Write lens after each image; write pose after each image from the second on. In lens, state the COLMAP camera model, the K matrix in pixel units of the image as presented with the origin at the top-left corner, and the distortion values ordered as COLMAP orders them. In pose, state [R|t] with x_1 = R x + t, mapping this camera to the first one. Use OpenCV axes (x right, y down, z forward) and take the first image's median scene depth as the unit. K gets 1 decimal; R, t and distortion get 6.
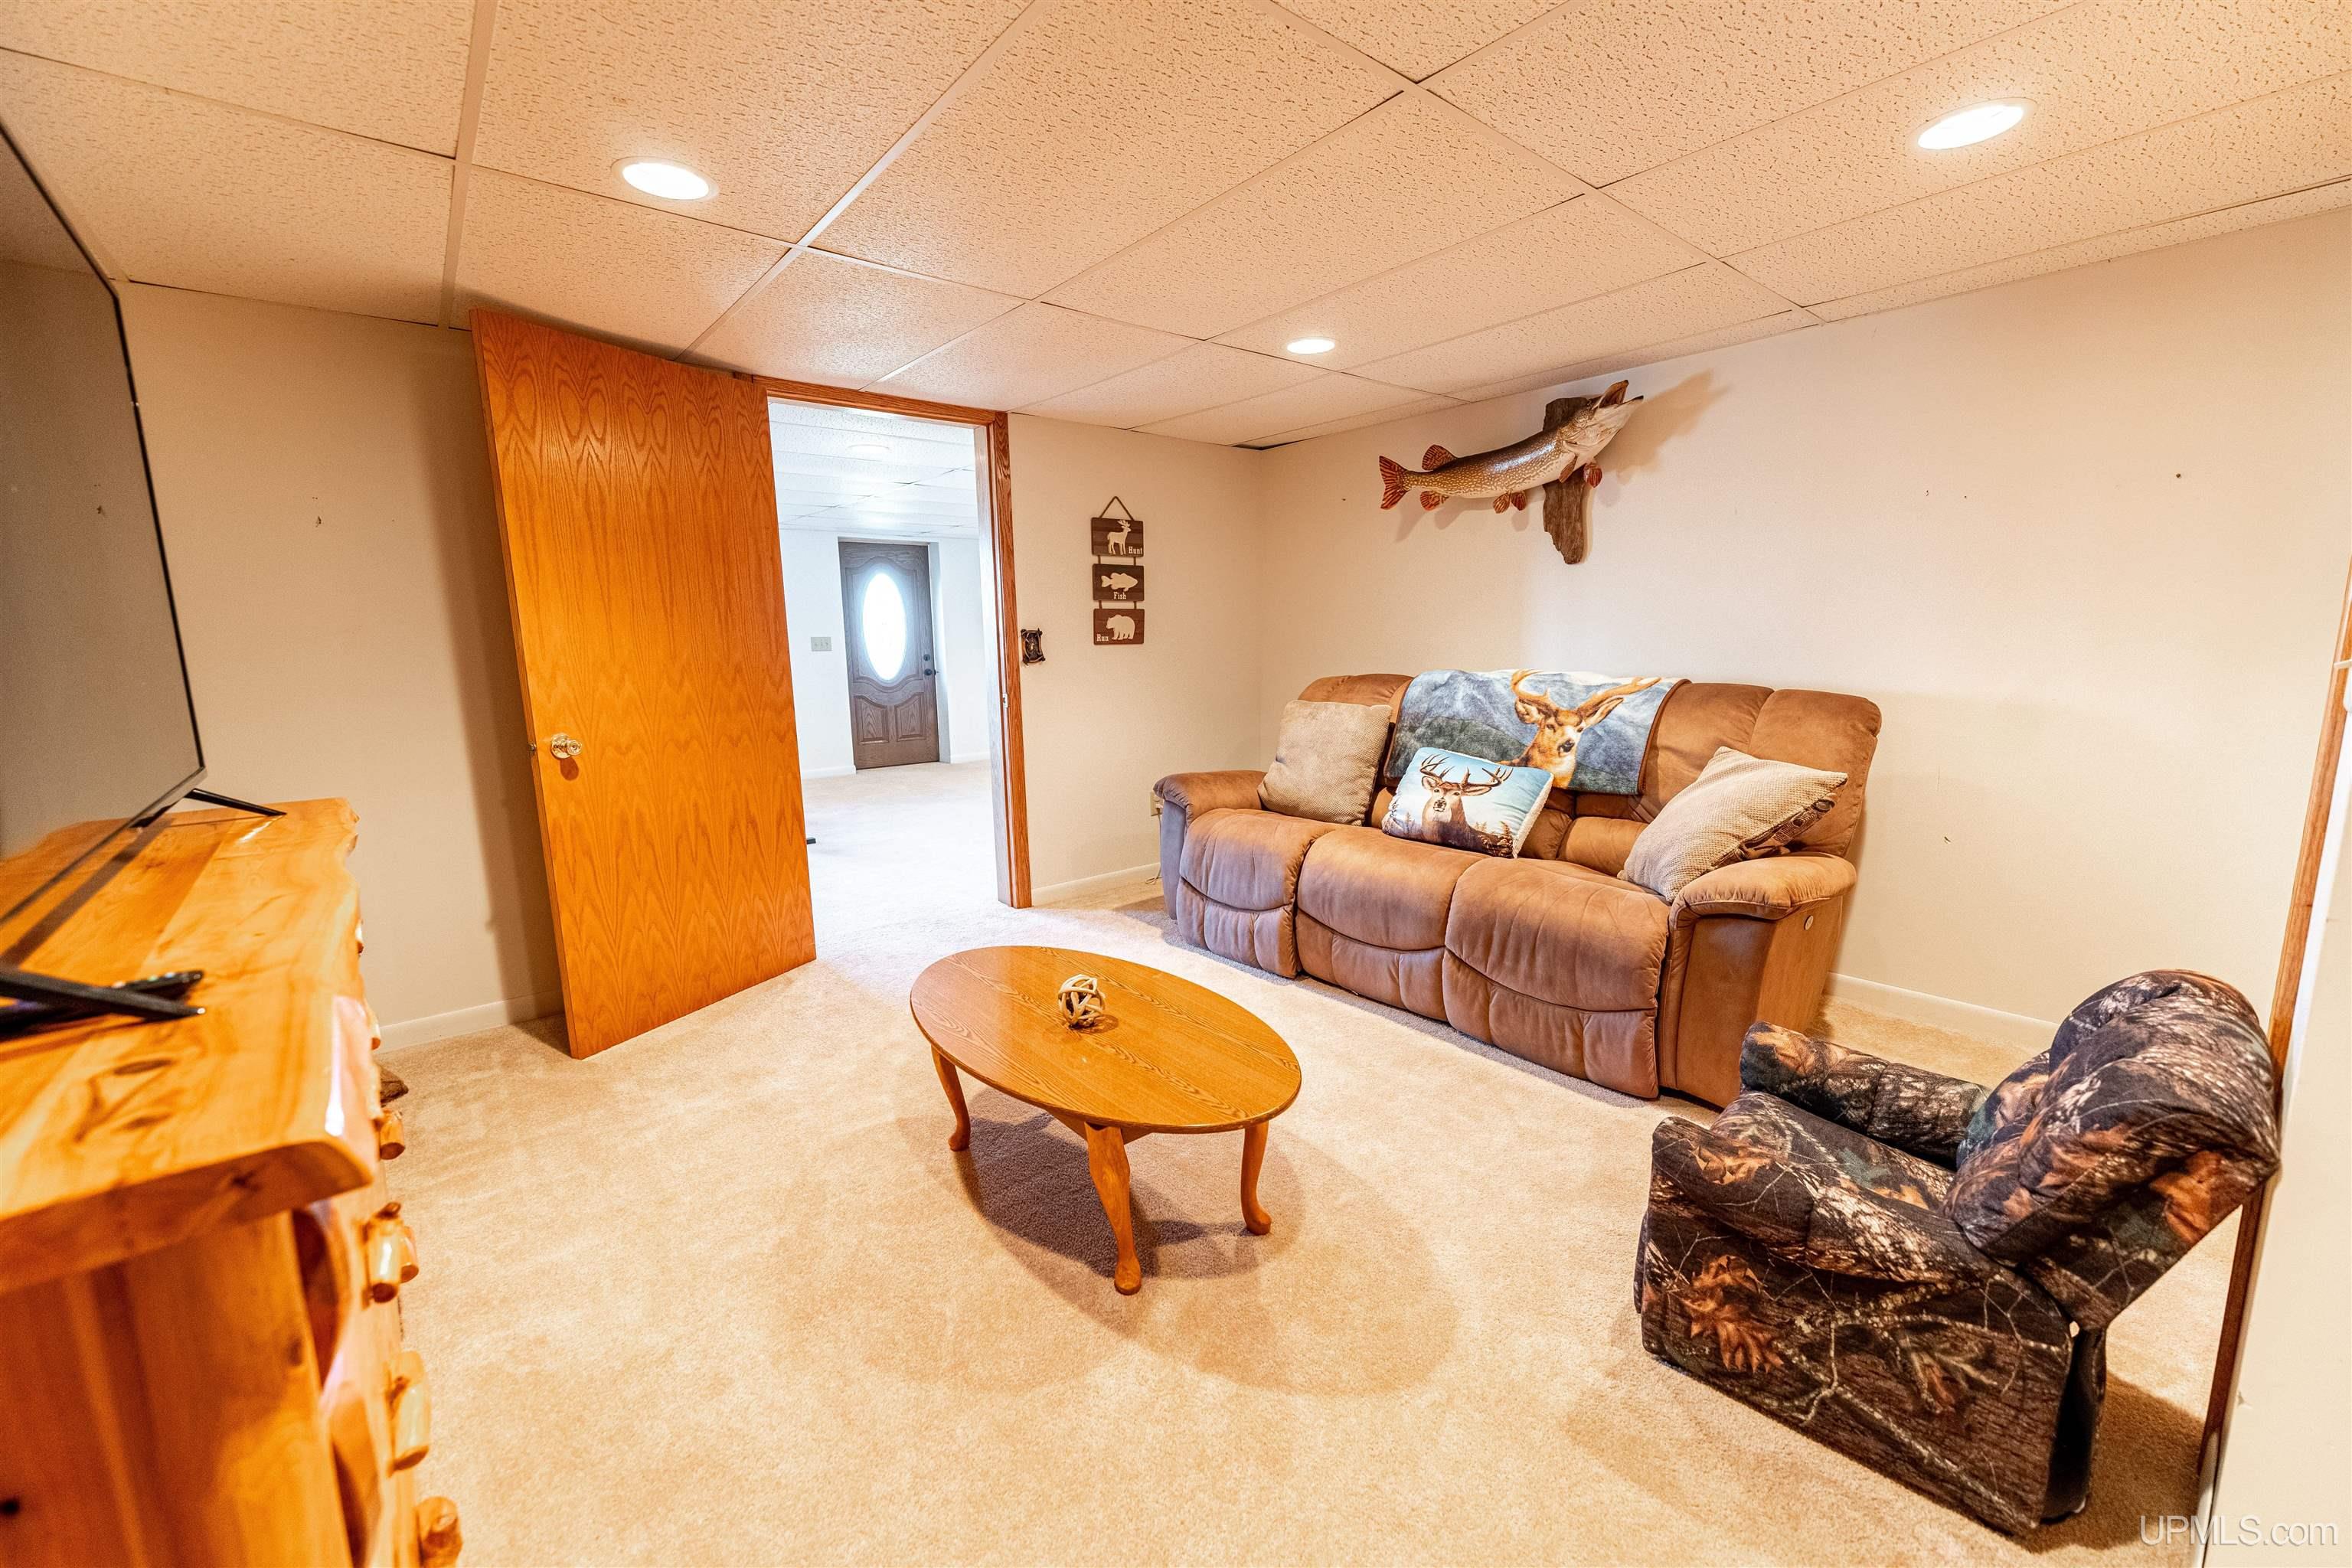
lens RADIAL K [[937.7, 0, 1188.9], [0, 937.7, 785.6], [0, 0, 1]] dist [-0.018701, -0.000211]
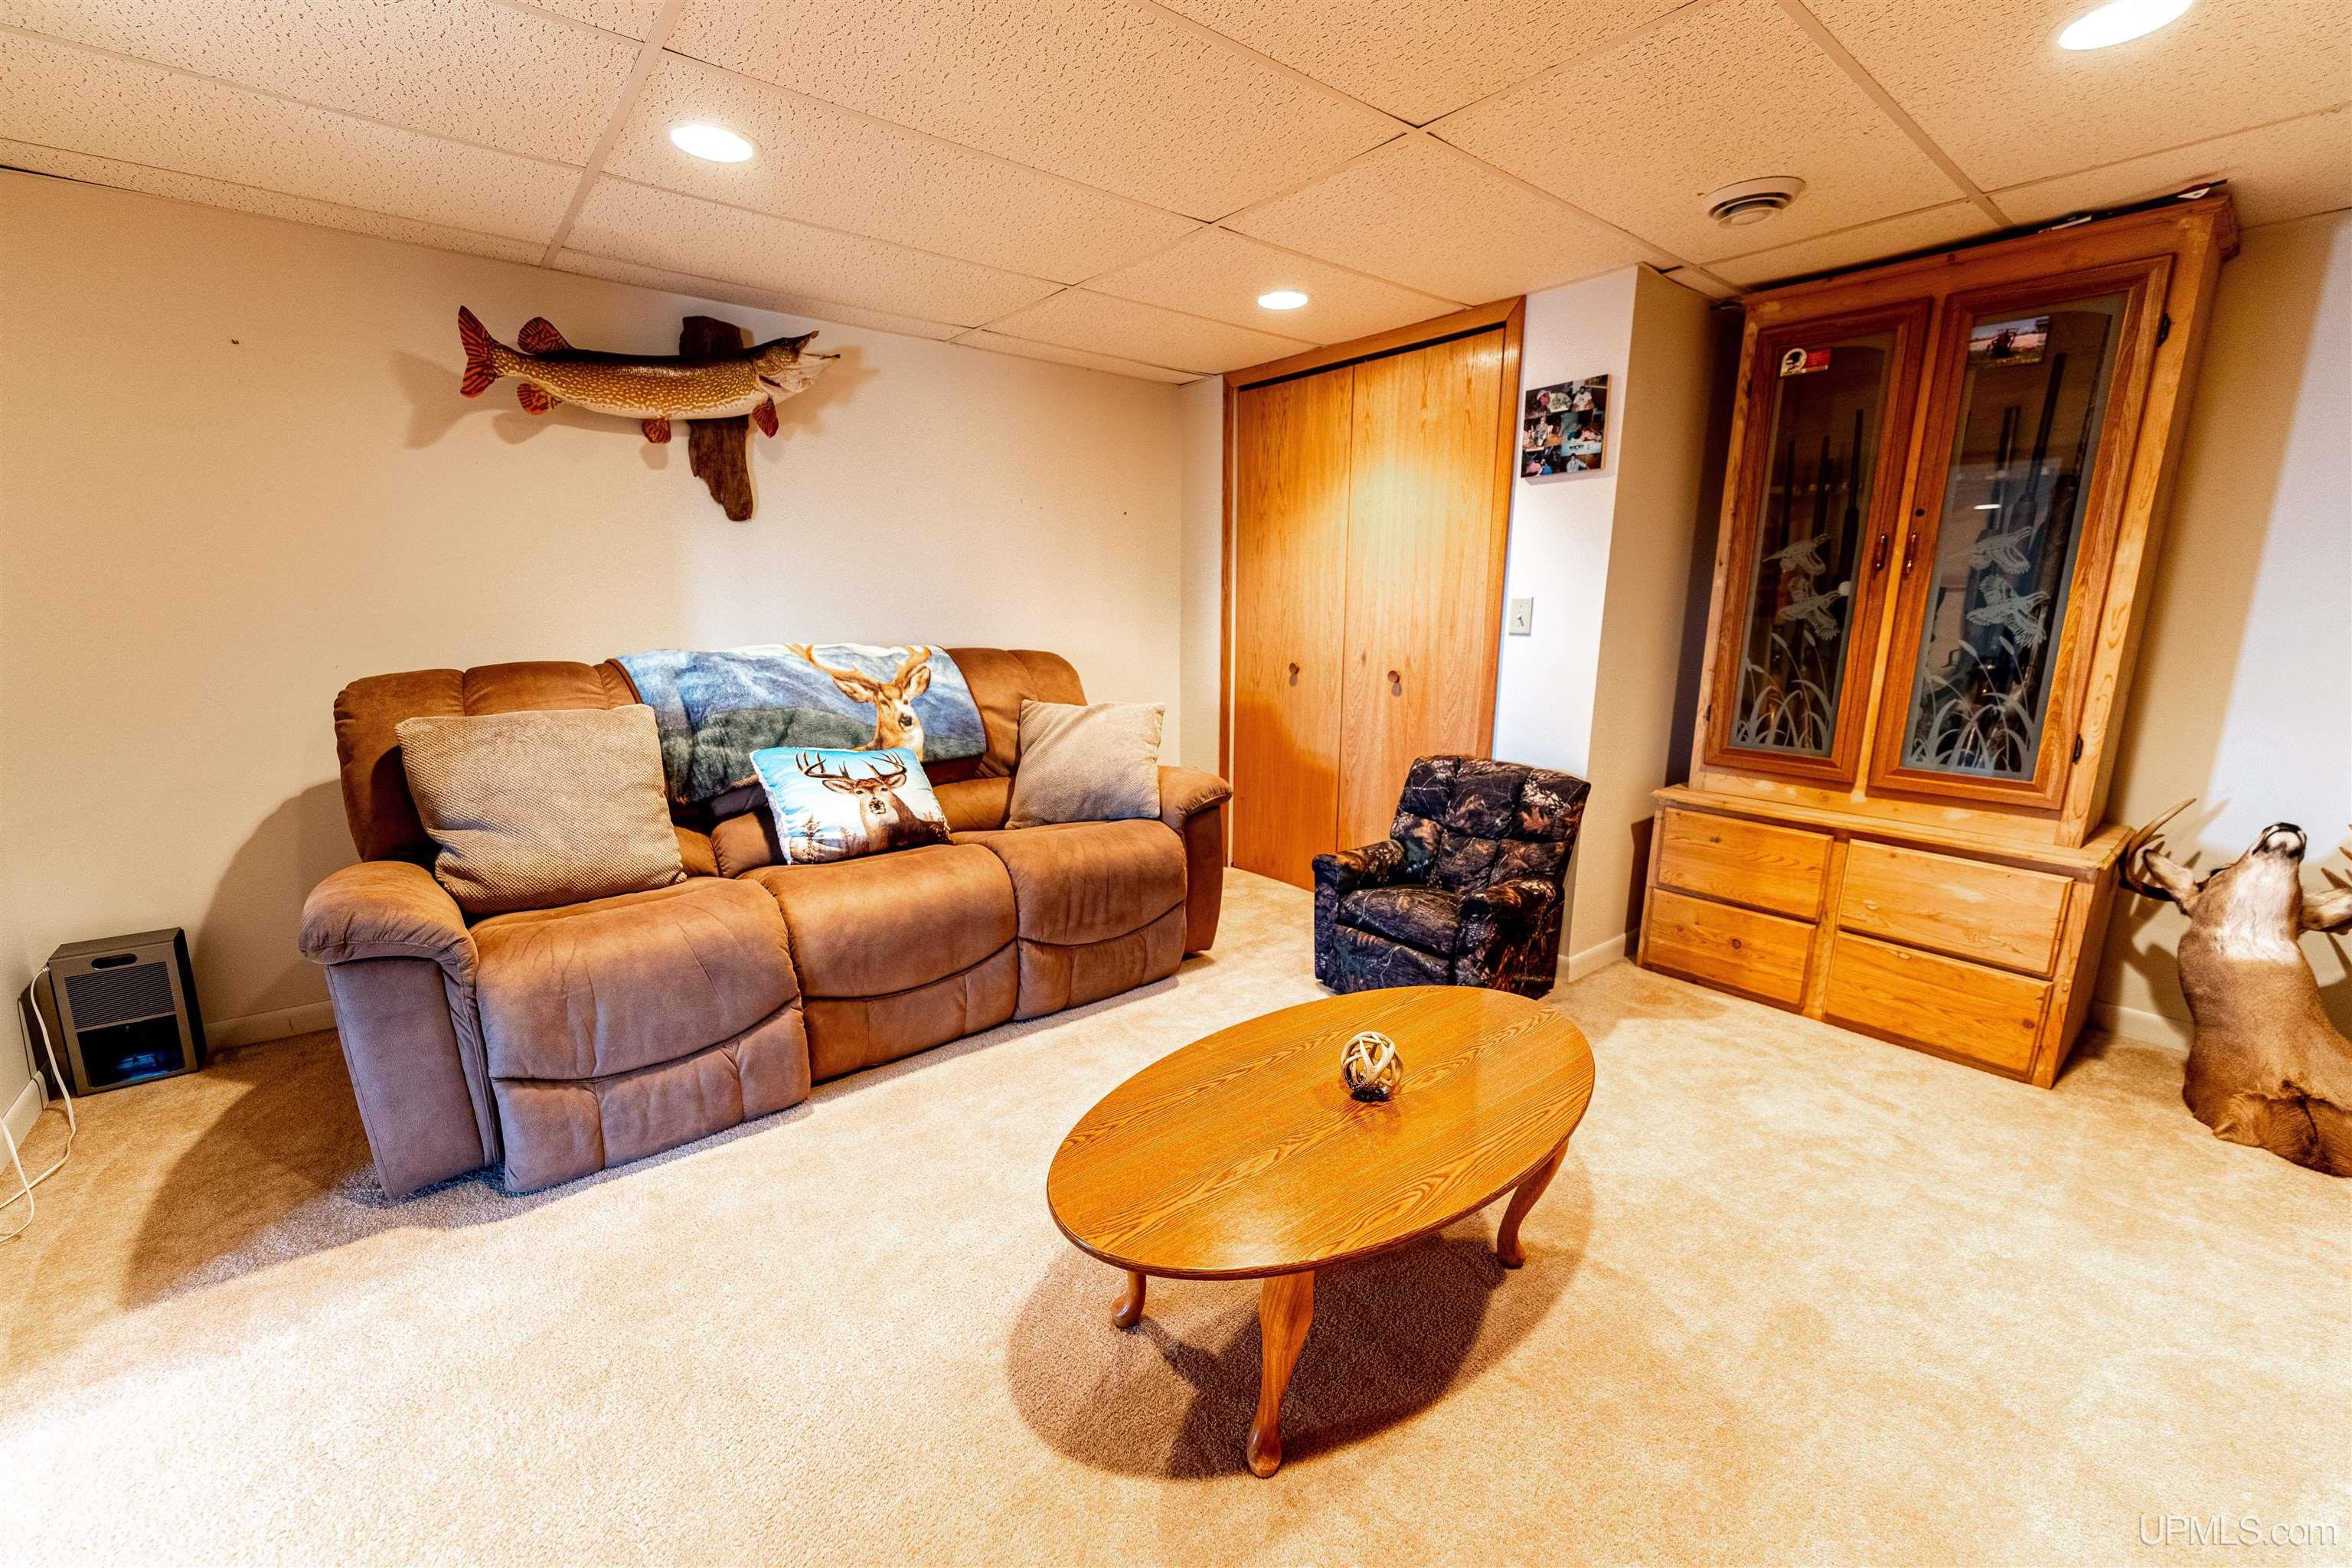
lens RADIAL K [[932.1, 0, 1168.4], [0, 932.1, 772.5], [0, 0, 1]] dist [-0.000320, -0.000033]
pose [[0.018160, -0.166909, 0.985805, -0.531088], [0.151328, 0.975068, 0.162304, -0.102026], [-0.988317, 0.146232, 0.042965, 0.682929]]
